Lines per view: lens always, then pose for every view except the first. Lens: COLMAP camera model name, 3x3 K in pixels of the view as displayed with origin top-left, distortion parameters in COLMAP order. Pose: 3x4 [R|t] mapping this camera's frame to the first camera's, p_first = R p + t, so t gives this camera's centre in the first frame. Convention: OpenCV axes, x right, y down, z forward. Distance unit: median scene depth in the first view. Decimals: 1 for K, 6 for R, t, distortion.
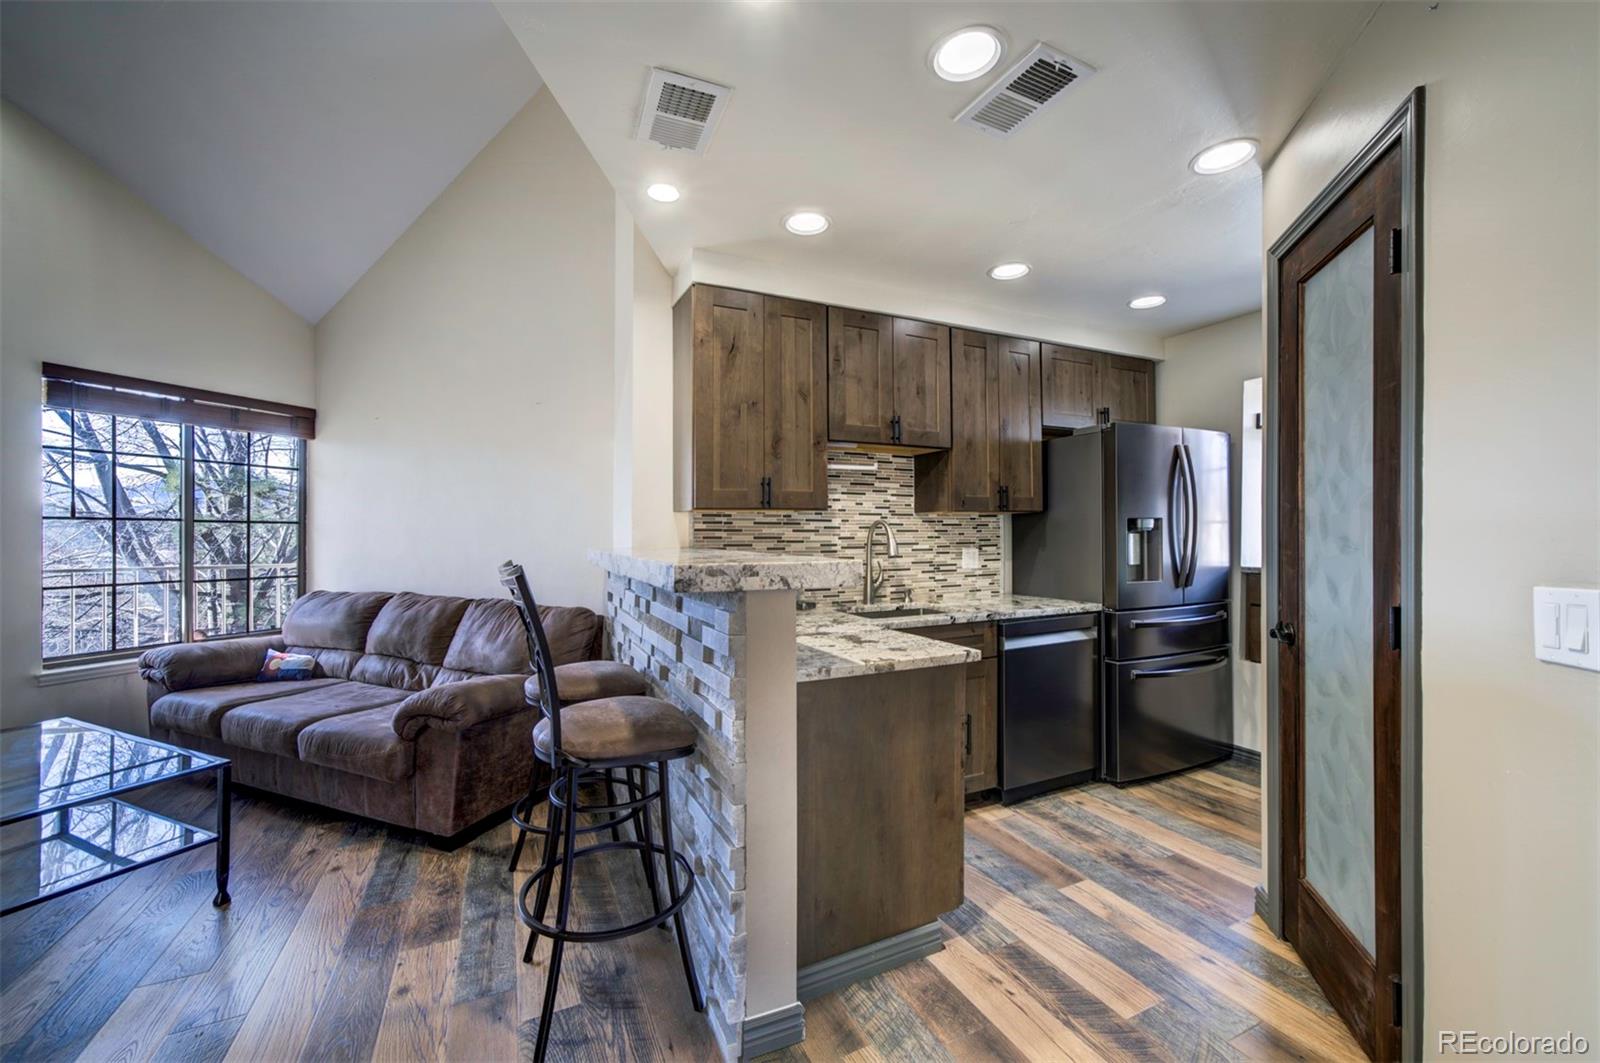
lens RADIAL K [[619.9, 0, 823.4], [0, 619.9, 533.1], [0, 0, 1]] dist [-0.009965, 0.001862]
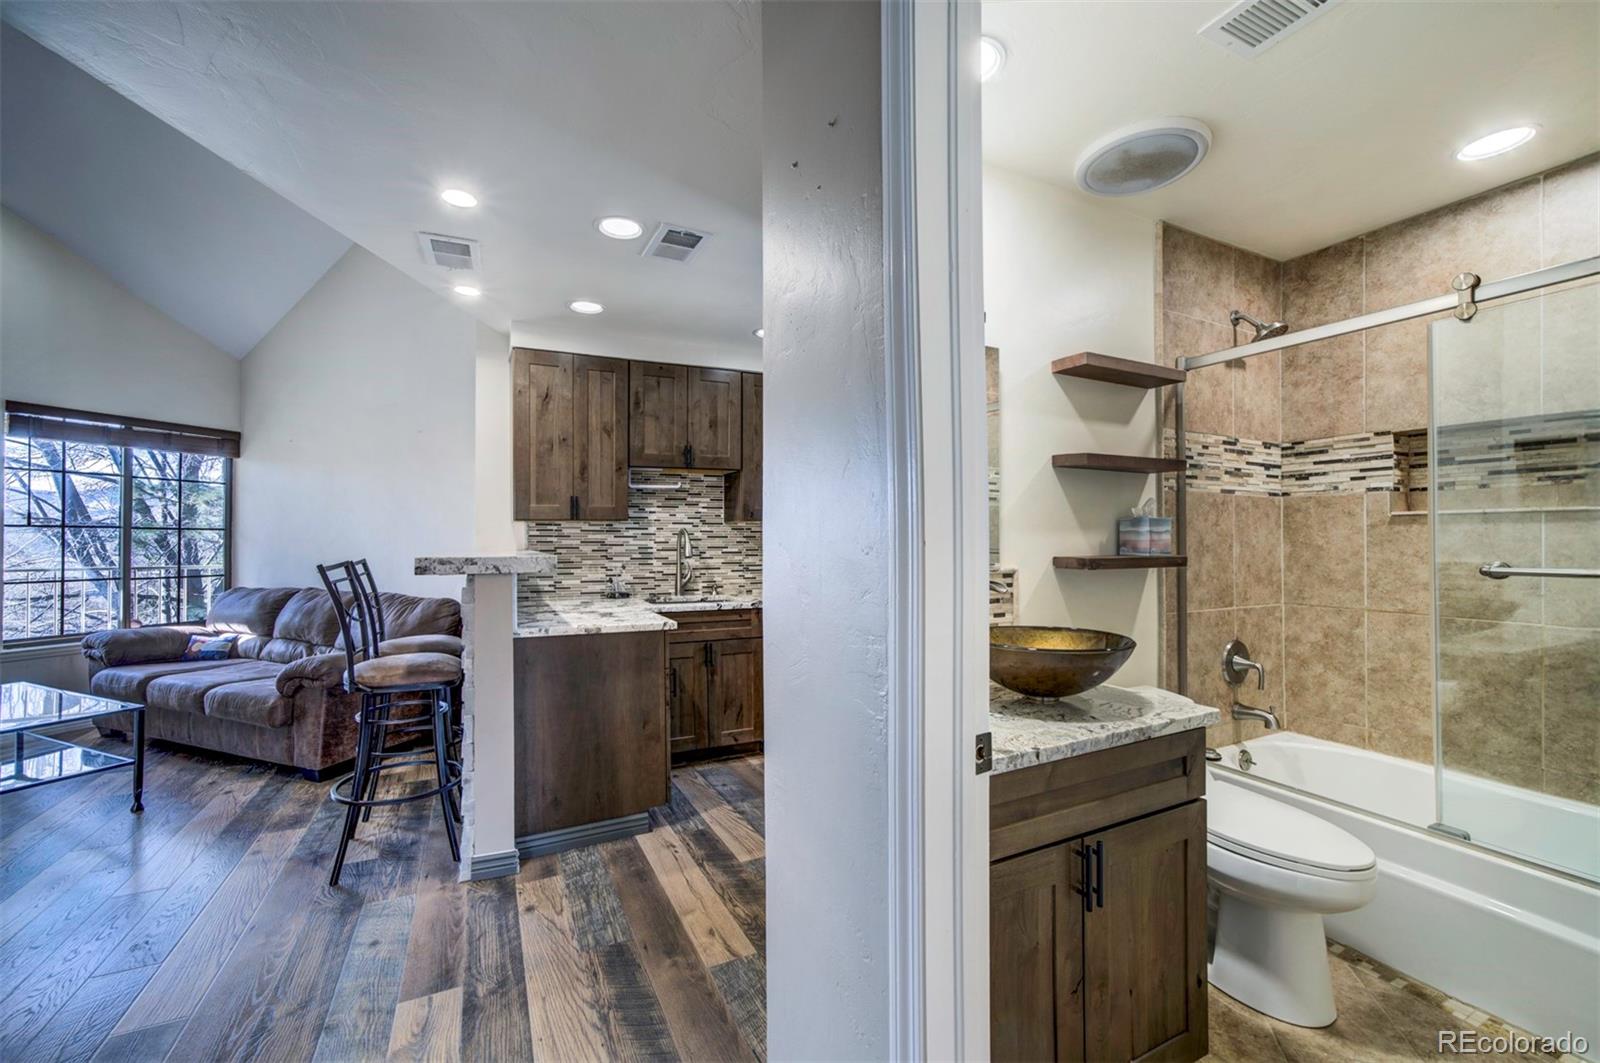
lens RADIAL K [[619.9, 0, 798.8], [0, 619.9, 533.7], [0, 0, 1]] dist [-0.009965, 0.001862]
pose [[0.999900, 0.000761, 0.014146, 0.304172], [-0.000641, 0.999964, -0.008468, 0.000276], [-0.014152, 0.008458, 0.999864, -0.251754]]
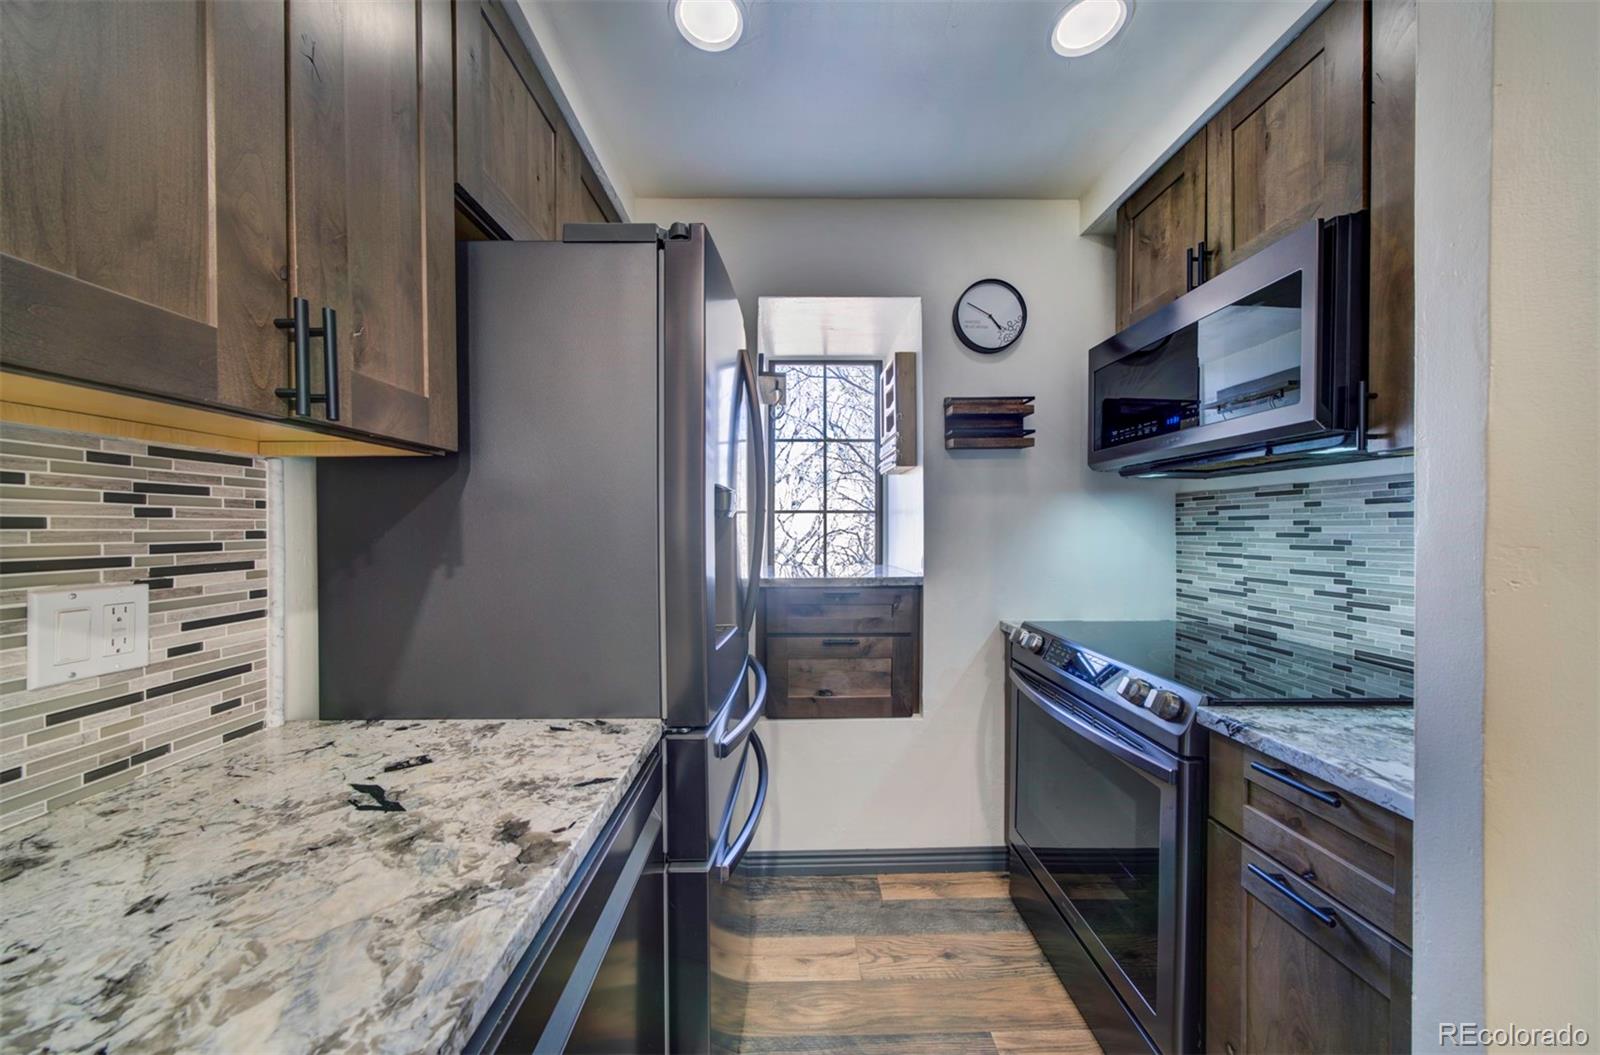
lens RADIAL K [[540.7, 0, 797.7], [0, 540.7, 532.6], [0, 0, 1]] dist [-0.009710, 0.003043]
pose [[0.442385, -0.004838, 0.896812, 0.204244], [-0.001582, 0.999980, 0.006176, 0.003793], [-0.896824, -0.004151, 0.442369, 0.791881]]
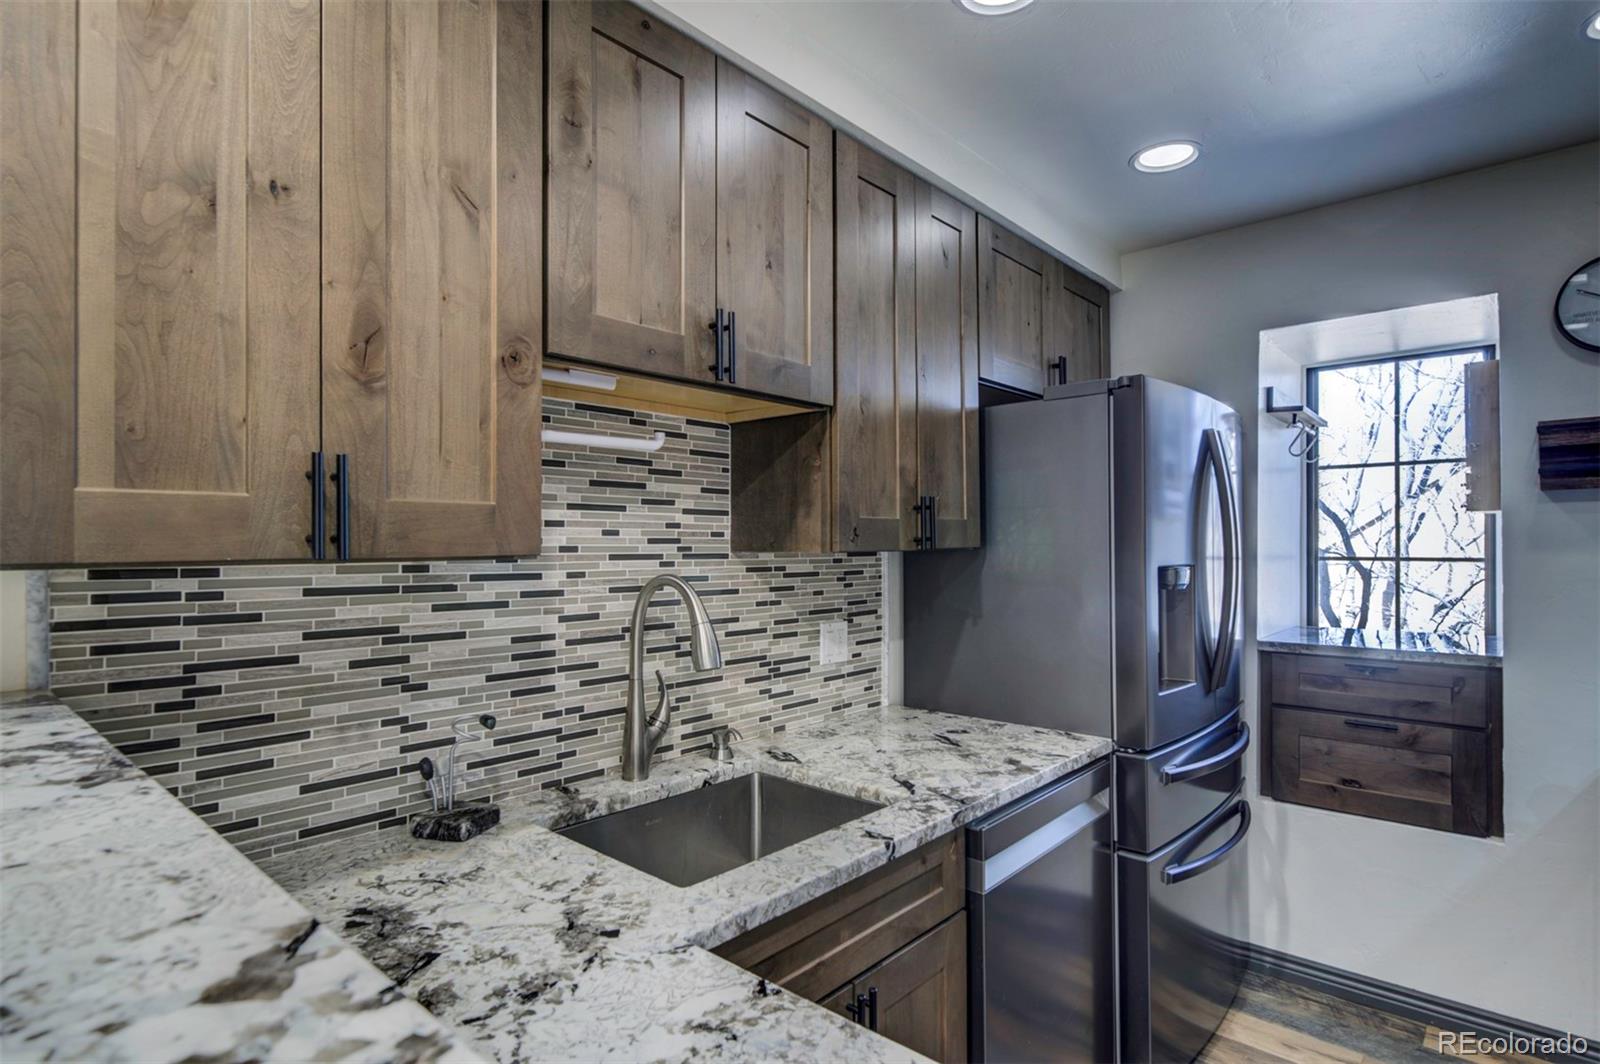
lens RADIAL K [[799.9, 0, 795.4], [0, 799.9, 536.9], [0, 0, 1]] dist [0.005646, -0.005630]
pose [[0.933796, 0.006320, 0.357750, -0.018060], [-0.001864, 0.999916, -0.012798, -0.038987], [-0.357801, 0.011284, 0.933730, 0.489623]]
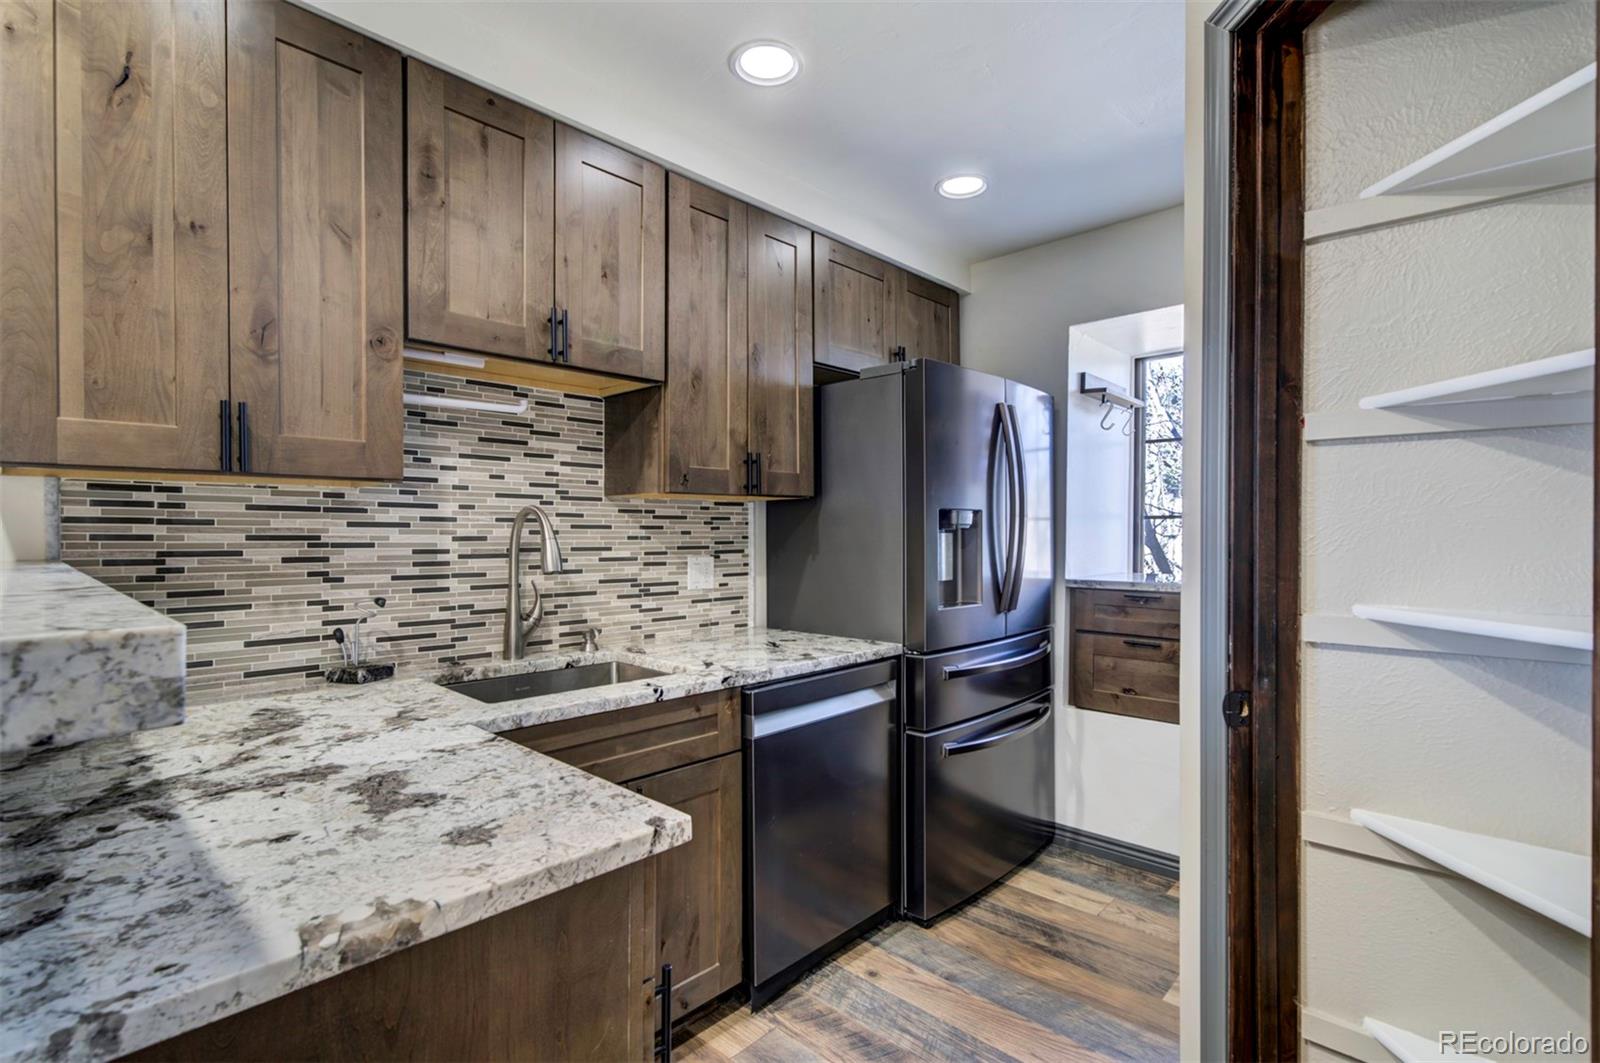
lens RADIAL K [[730.9, 0, 793.3], [0, 730.9, 534.9], [0, 0, 1]] dist [-0.009325, 0.005869]
pose [[0.942893, 0.003520, 0.333078, 0.093883], [-0.004498, 0.999988, 0.002164, 0.001827], [-0.333067, -0.003538, 0.942897, 0.326028]]
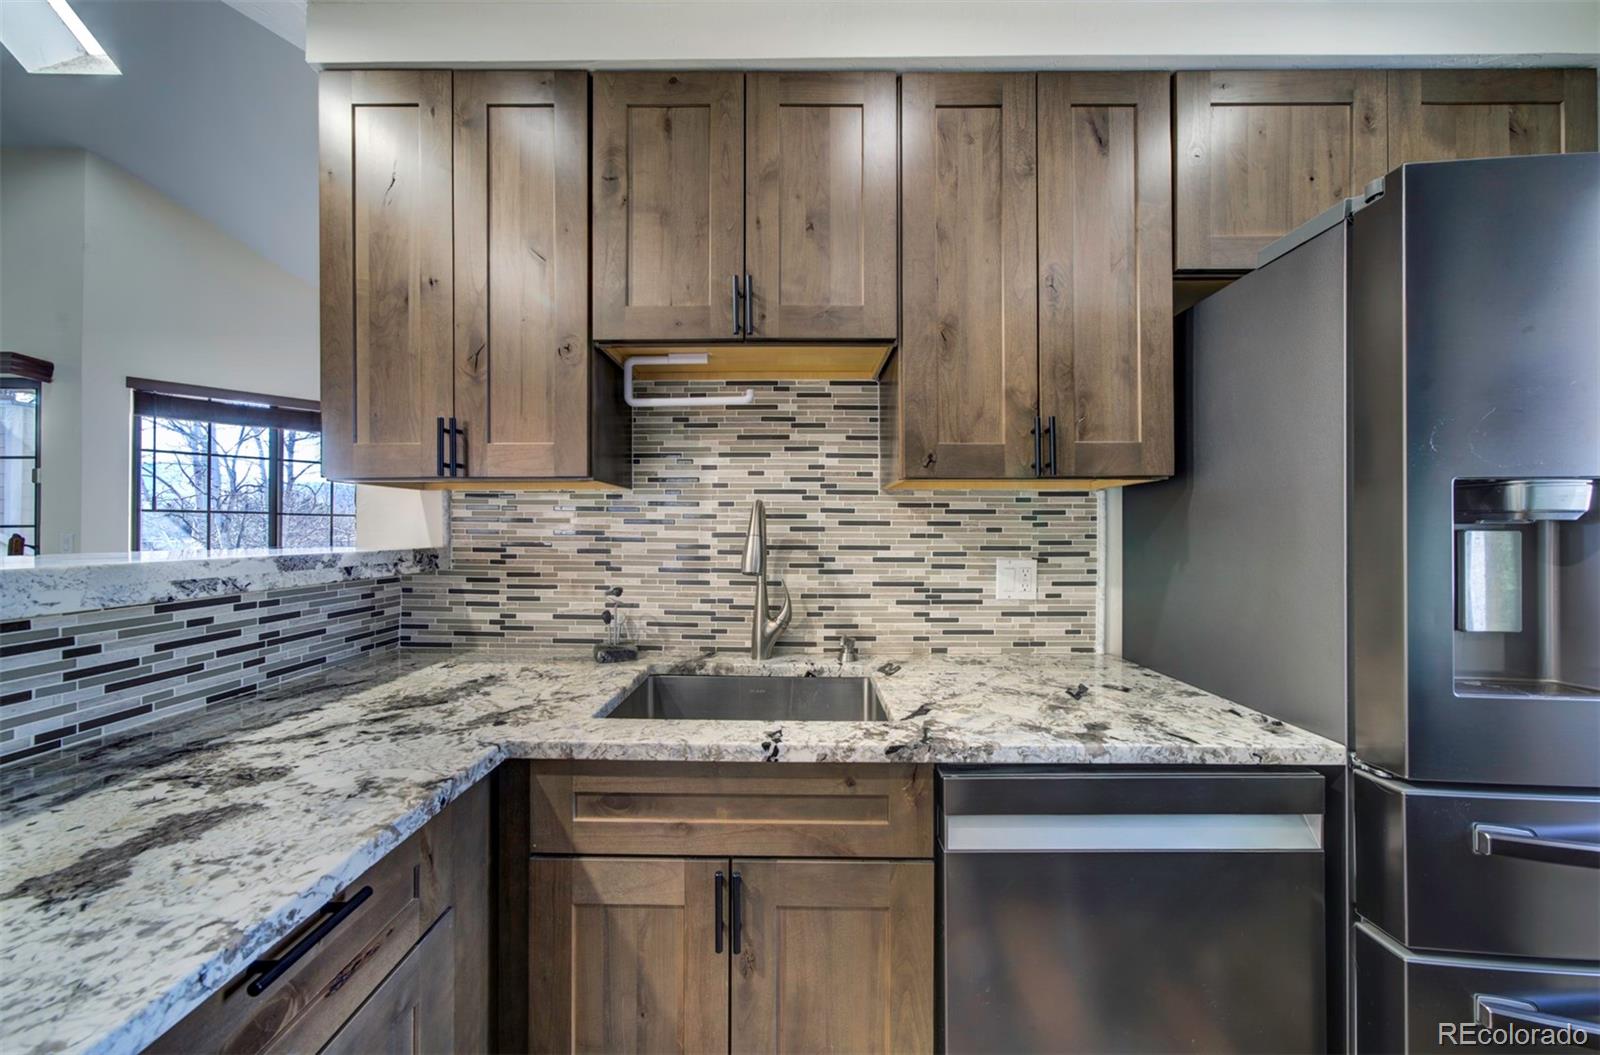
lens RADIAL K [[540.7, 0, 798.1], [0, 540.7, 529.1], [0, 0, 1]] dist [-0.009710, 0.003043]
pose [[0.891195, 0.006303, -0.453577, 0.322082], [-0.007065, 0.999975, 0.000015, 0.002315], [0.453566, 0.003191, 0.891217, 0.617549]]
